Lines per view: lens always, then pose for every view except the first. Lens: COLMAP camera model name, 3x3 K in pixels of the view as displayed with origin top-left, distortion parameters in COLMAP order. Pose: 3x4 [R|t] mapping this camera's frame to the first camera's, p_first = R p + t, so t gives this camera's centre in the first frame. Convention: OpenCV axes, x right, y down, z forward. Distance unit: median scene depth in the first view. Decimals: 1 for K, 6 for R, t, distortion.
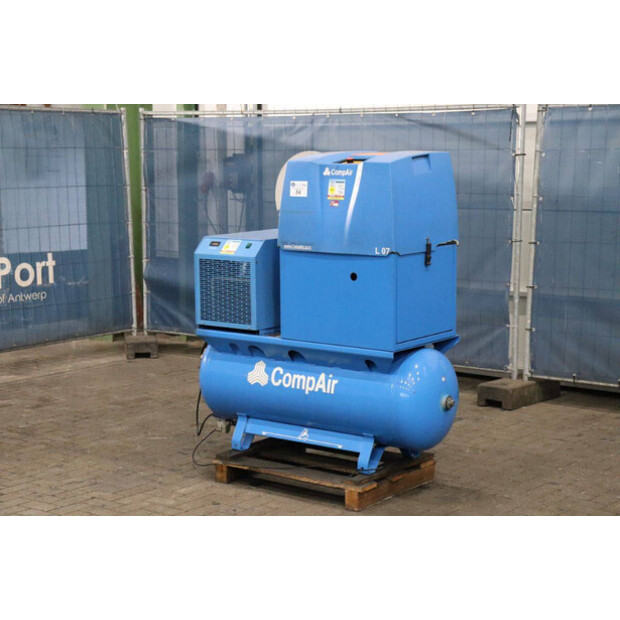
lens RADIAL K [[1257.0, 0, 312.7], [0, 1257.0, 310.3], [0, 0, 1]] dist [0.341798, 0.000000]
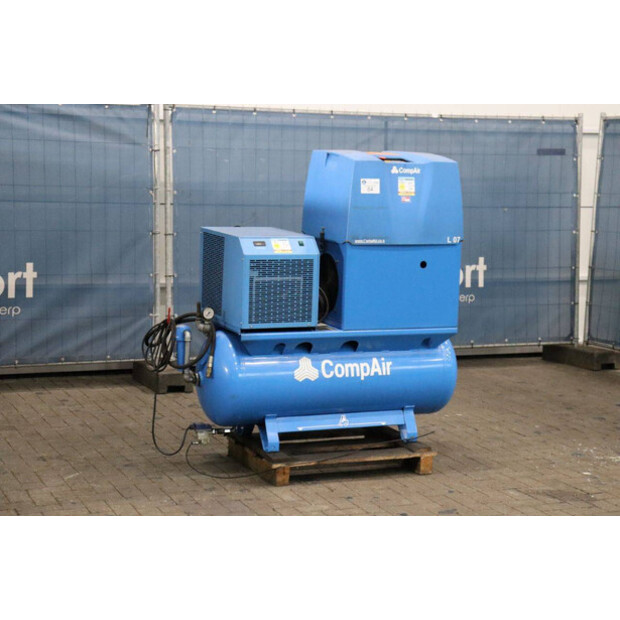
lens RADIAL K [[1286.1, 0, 309.0], [0, 1286.1, 308.1], [0, 0, 1]] dist [0.368440, 0.000000]
pose [[0.494445, -0.091732, 0.864355, -0.940423], [0.084646, 0.994771, 0.057152, -0.058101], [-0.865077, 0.044906, 0.499625, 0.485689]]
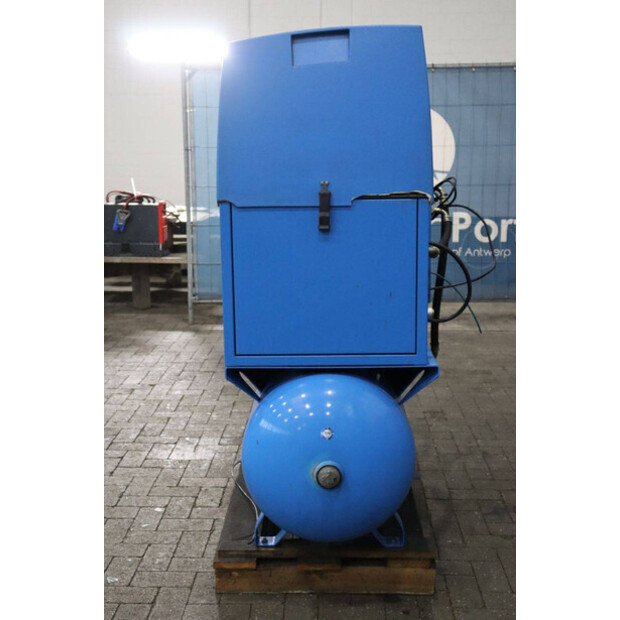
lens RADIAL K [[855.3, 0, 305.9], [0, 855.3, 310.1], [0, 0, 1]] dist [0.075851, 0.000000]
pose [[0.585112, 0.151104, -0.796750, 0.377410], [-0.103840, 0.988360, 0.111186, -0.040177], [0.804277, 0.017678, 0.593992, 0.724706]]
